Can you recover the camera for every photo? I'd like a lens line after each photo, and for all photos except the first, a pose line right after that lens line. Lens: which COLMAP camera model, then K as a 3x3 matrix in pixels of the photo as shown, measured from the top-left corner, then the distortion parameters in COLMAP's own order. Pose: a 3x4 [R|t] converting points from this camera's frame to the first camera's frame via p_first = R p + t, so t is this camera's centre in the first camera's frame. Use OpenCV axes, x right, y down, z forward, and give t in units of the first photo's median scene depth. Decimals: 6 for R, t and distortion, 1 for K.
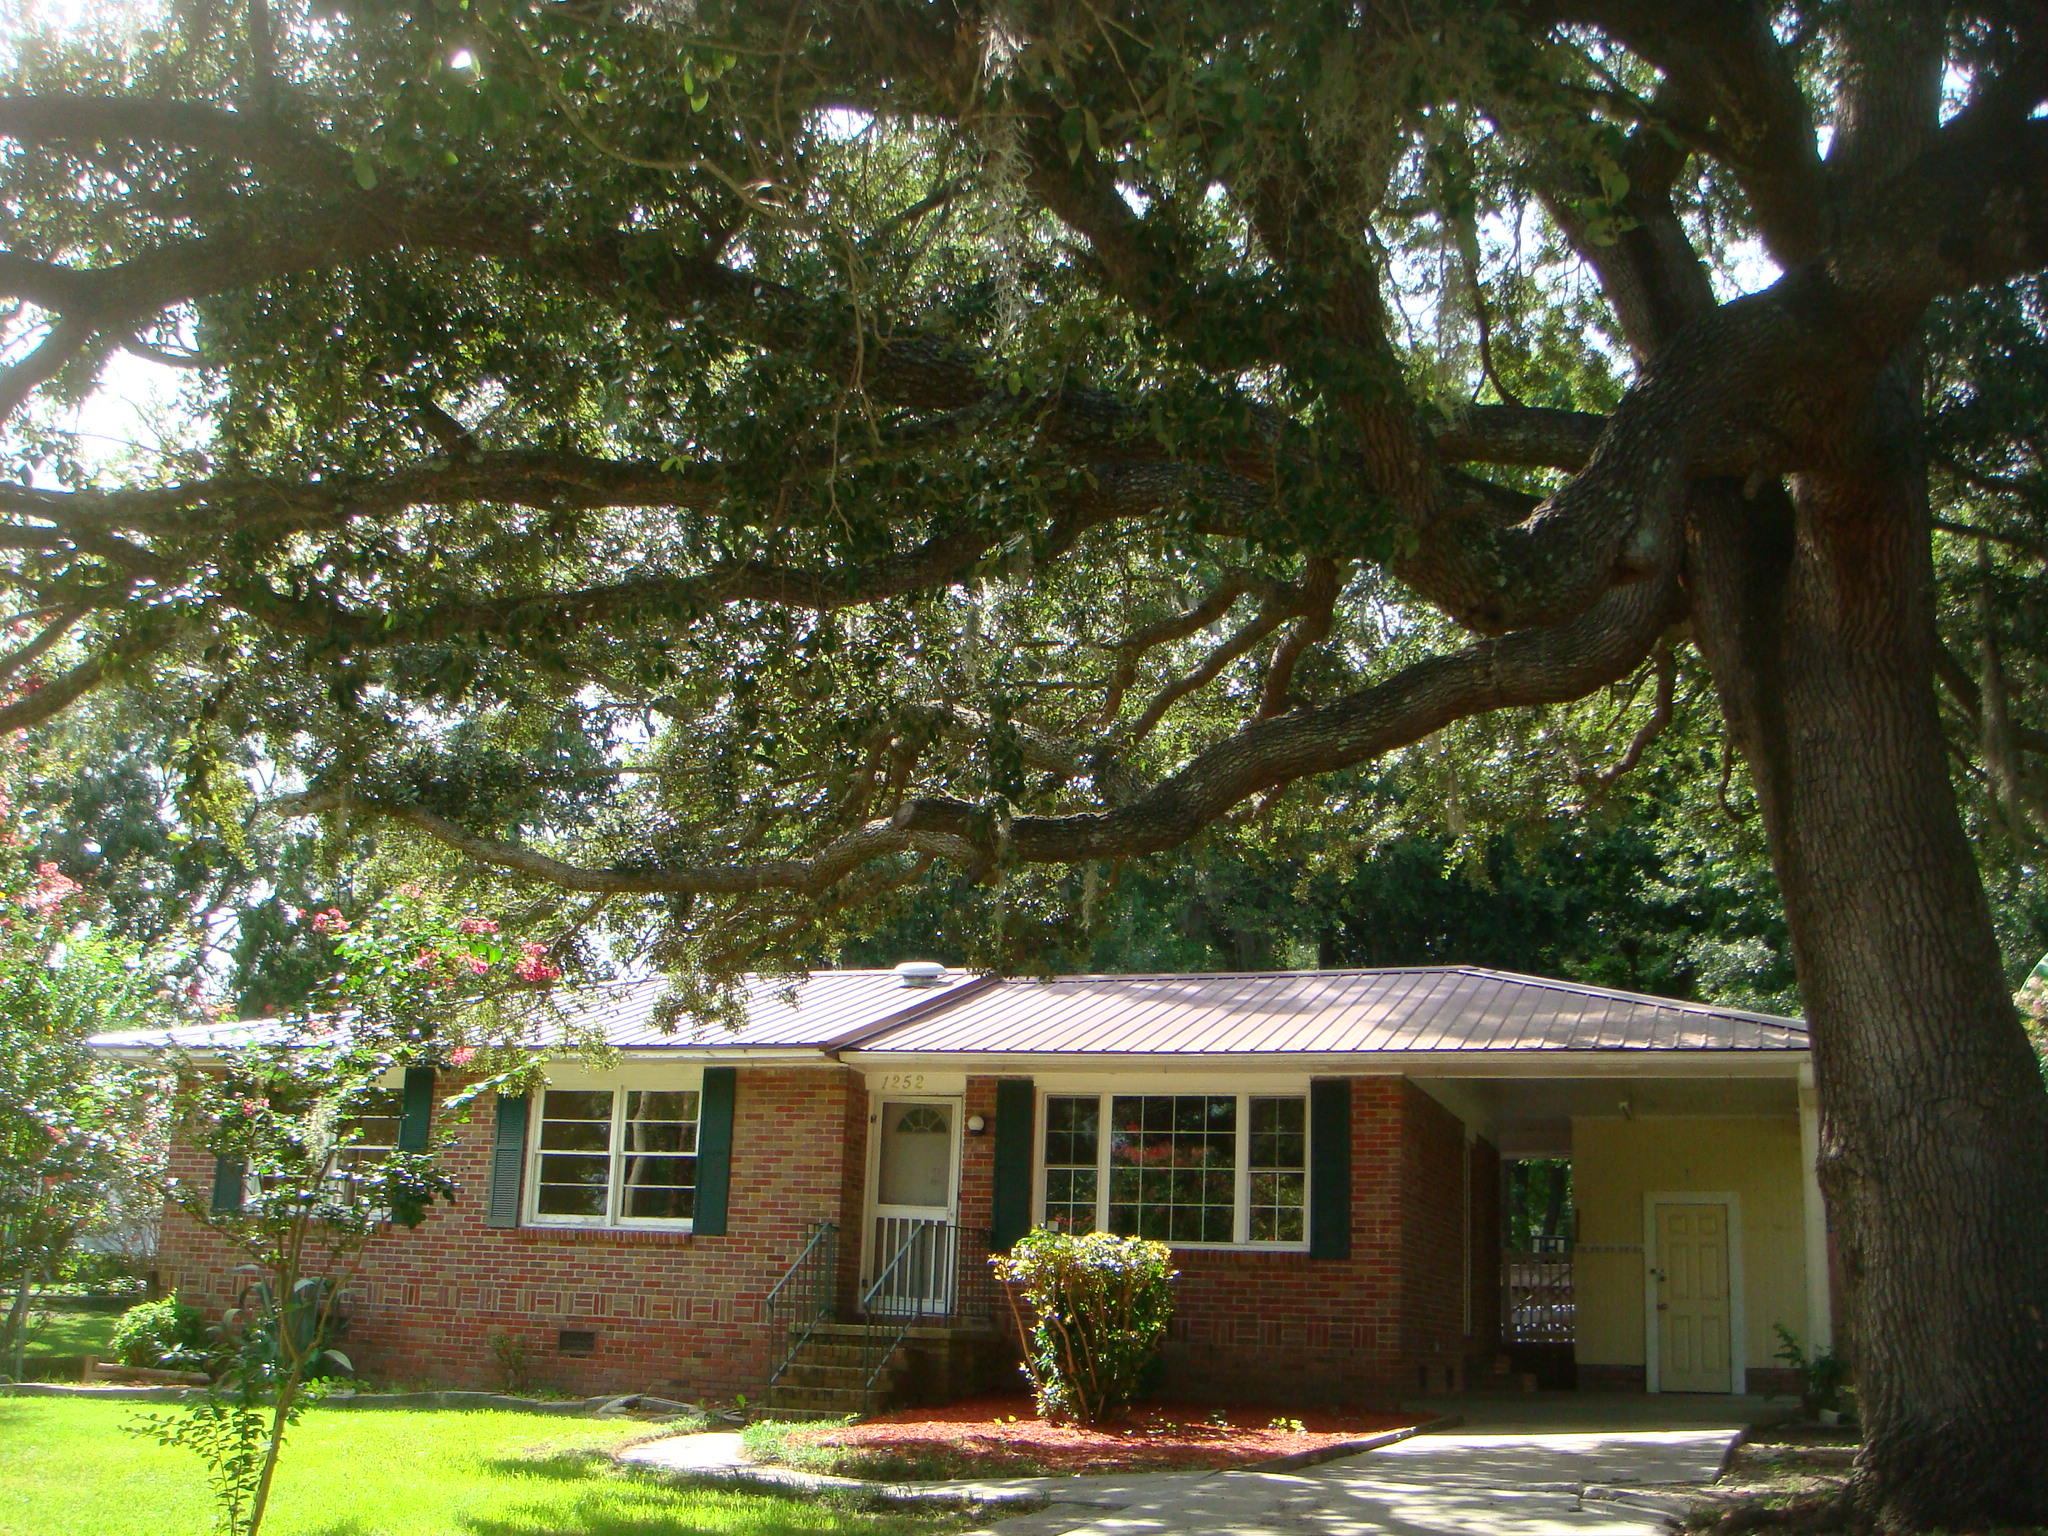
lens RADIAL K [[2130.5, 0, 1026.7], [0, 2130.5, 762.1], [0, 0, 1]] dist [-0.154860, 0.000000]
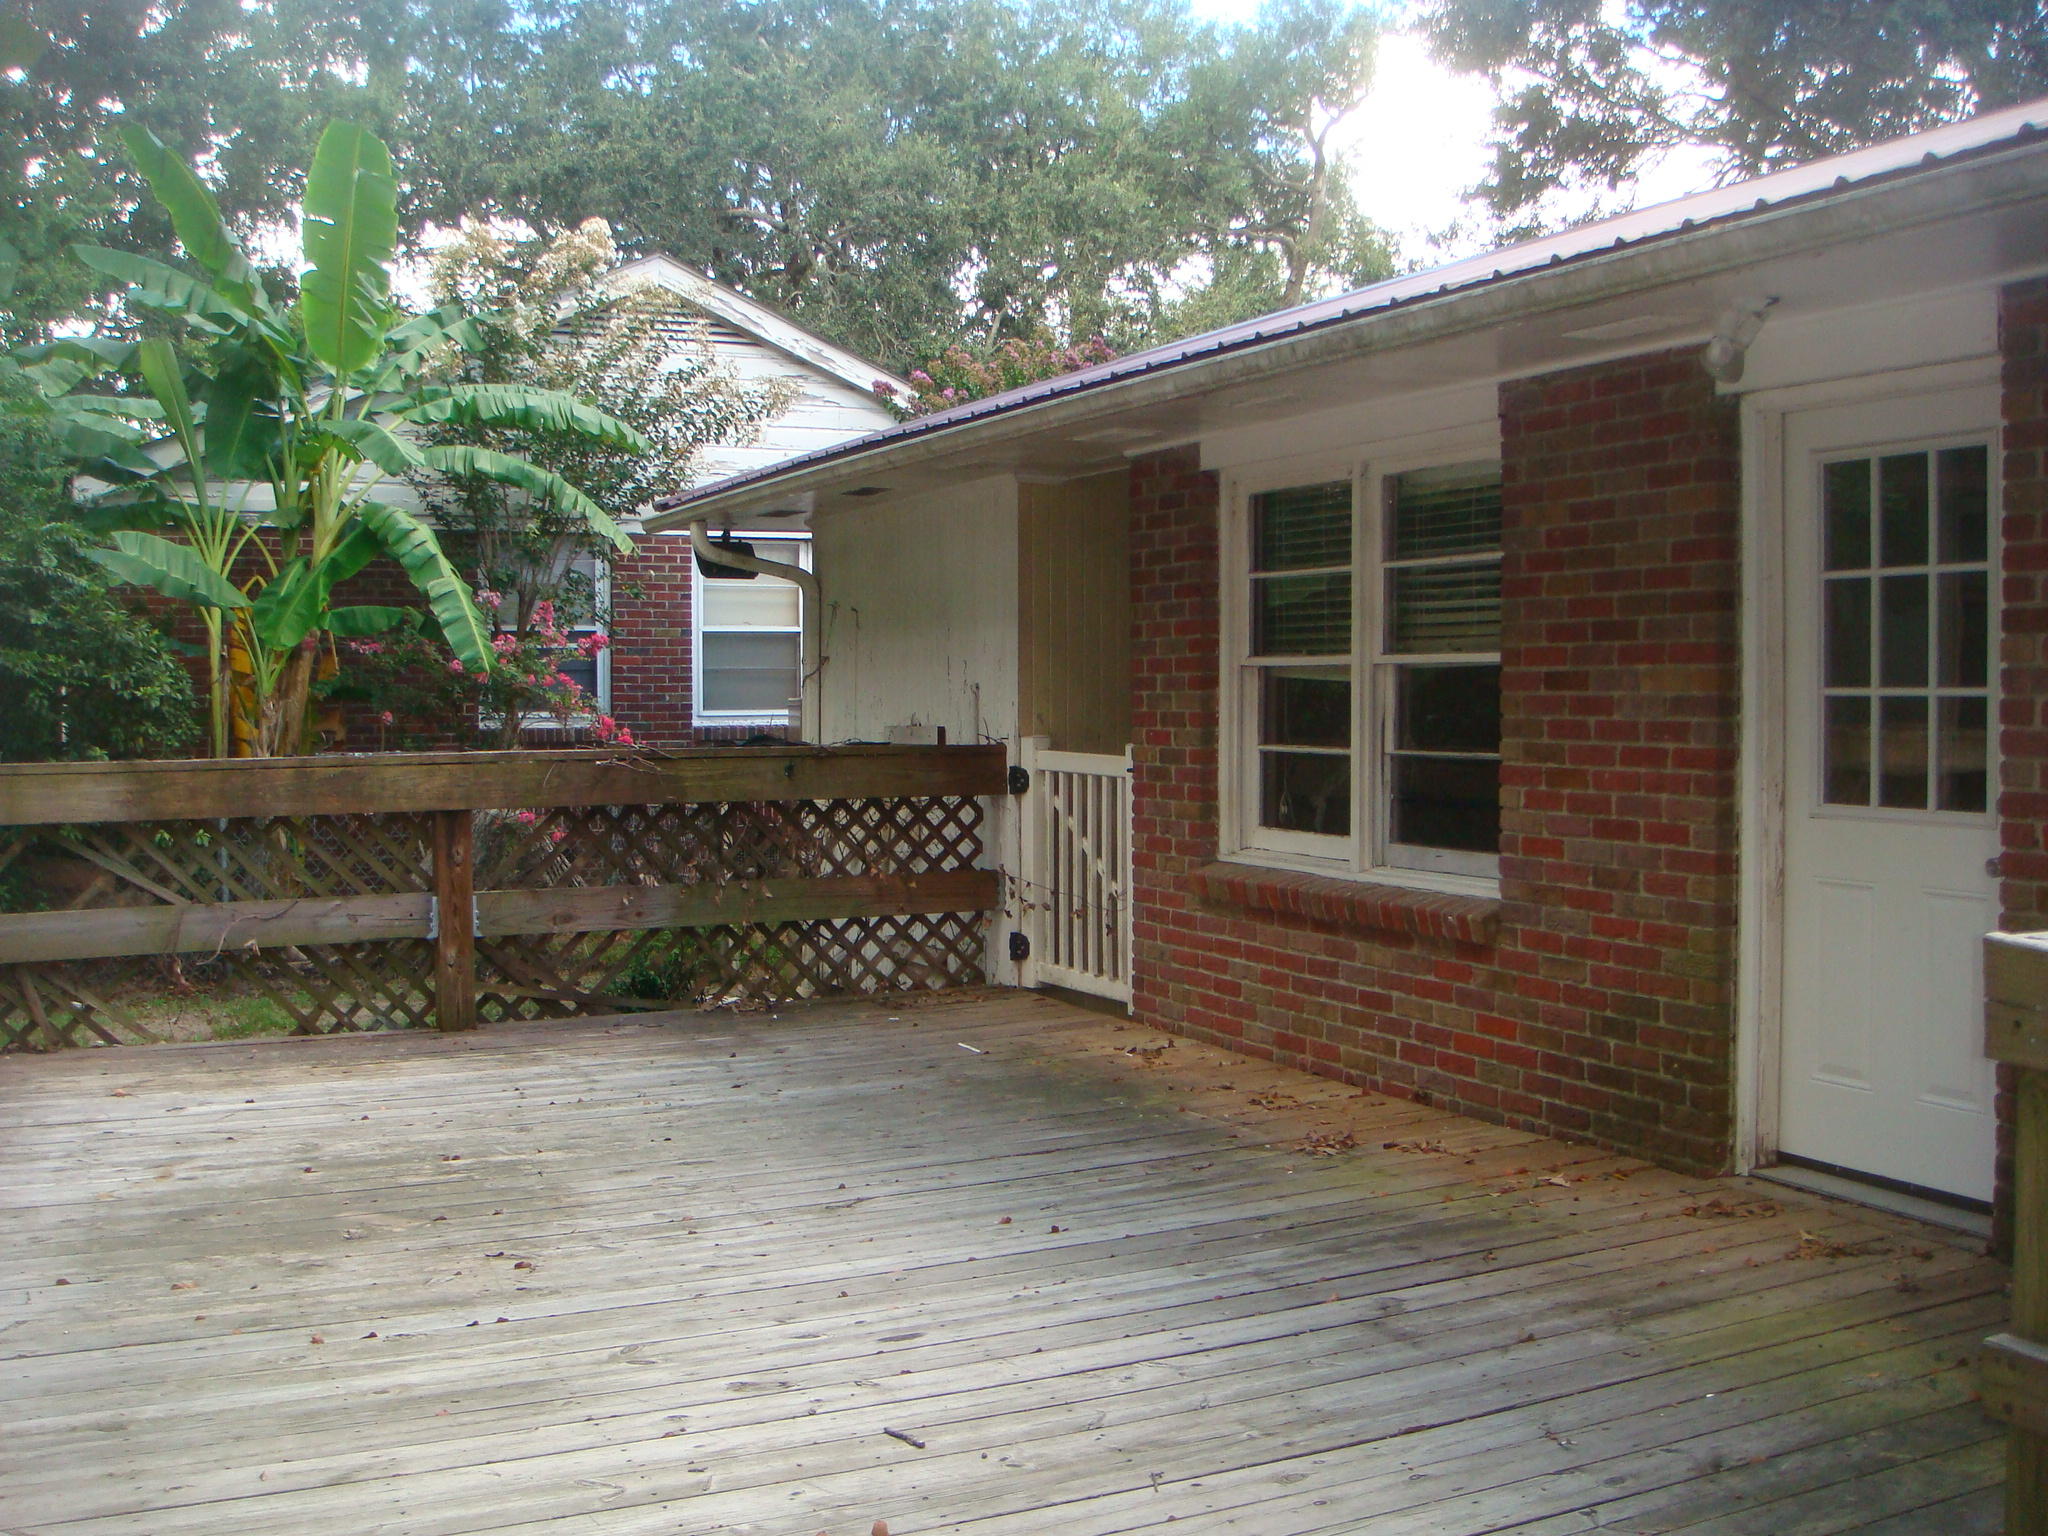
lens RADIAL K [[2130.5, 0, 1026.2], [0, 2130.5, 767.9], [0, 0, 1]] dist [-0.154860, 0.000000]
pose [[0.672953, -0.005605, -0.739664, 0.025206], [0.223946, 0.954584, 0.196515, 0.125347], [0.704970, -0.297891, 0.643645, 0.755690]]
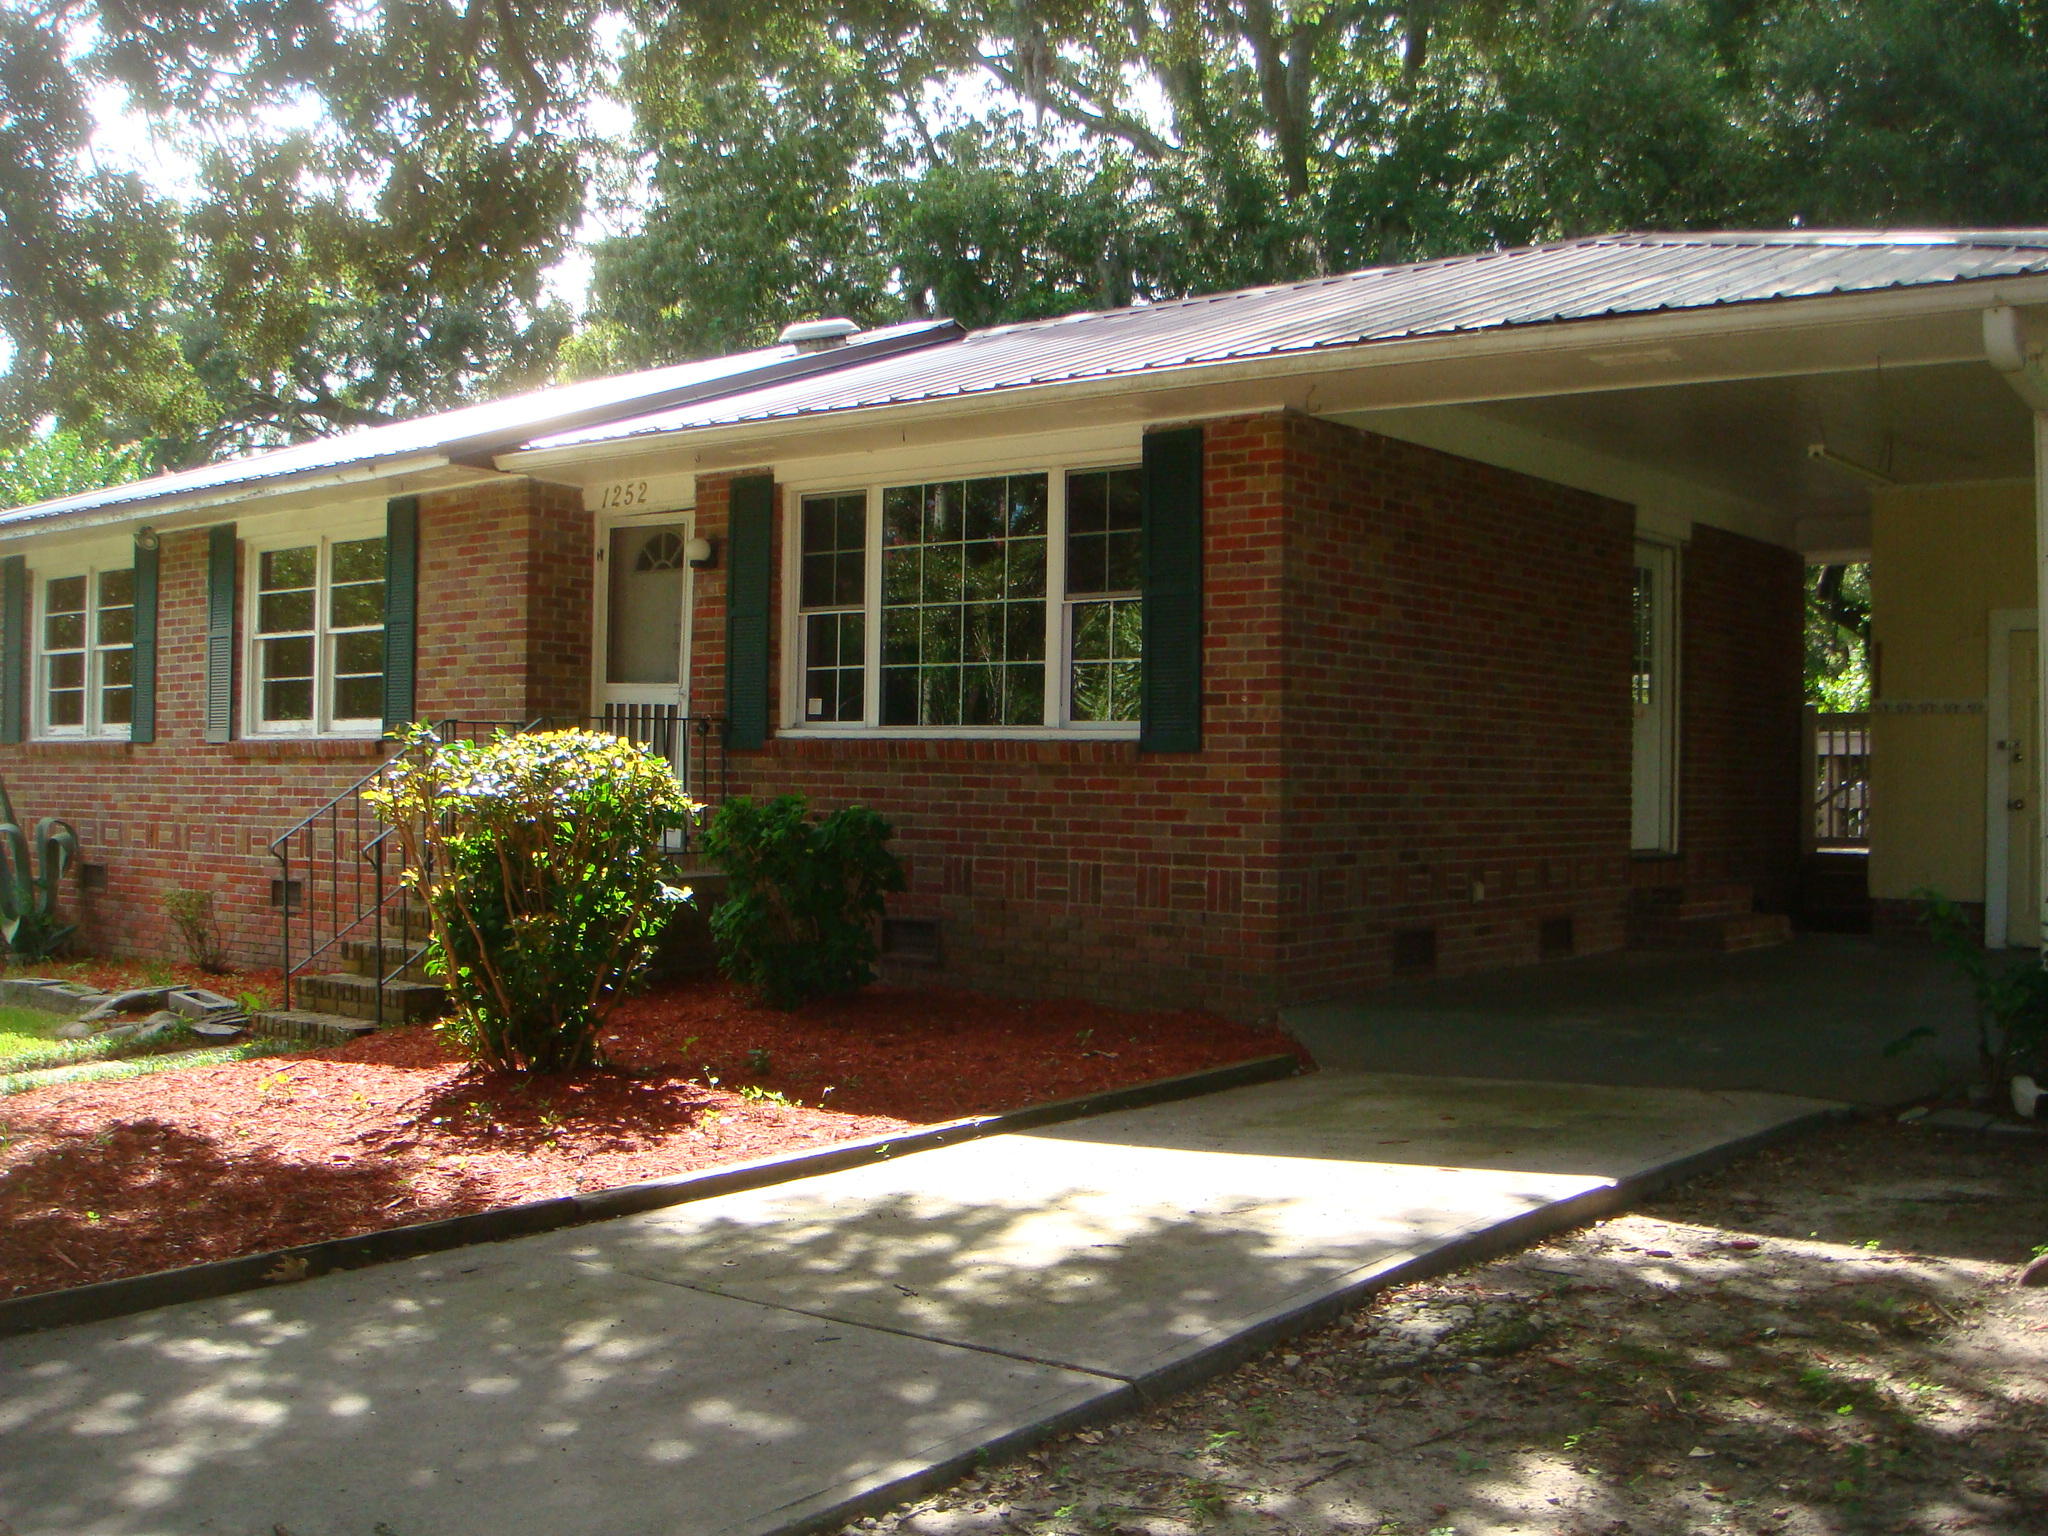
lens RADIAL K [[2130.5, 0, 1021.4], [0, 2130.5, 770.2], [0, 0, 1]] dist [-0.154860, 0.000000]
pose [[0.938899, -0.029563, -0.342920, 0.275921], [0.115713, 0.965426, 0.233588, 0.096453], [0.324158, -0.258996, 0.909859, 0.436745]]
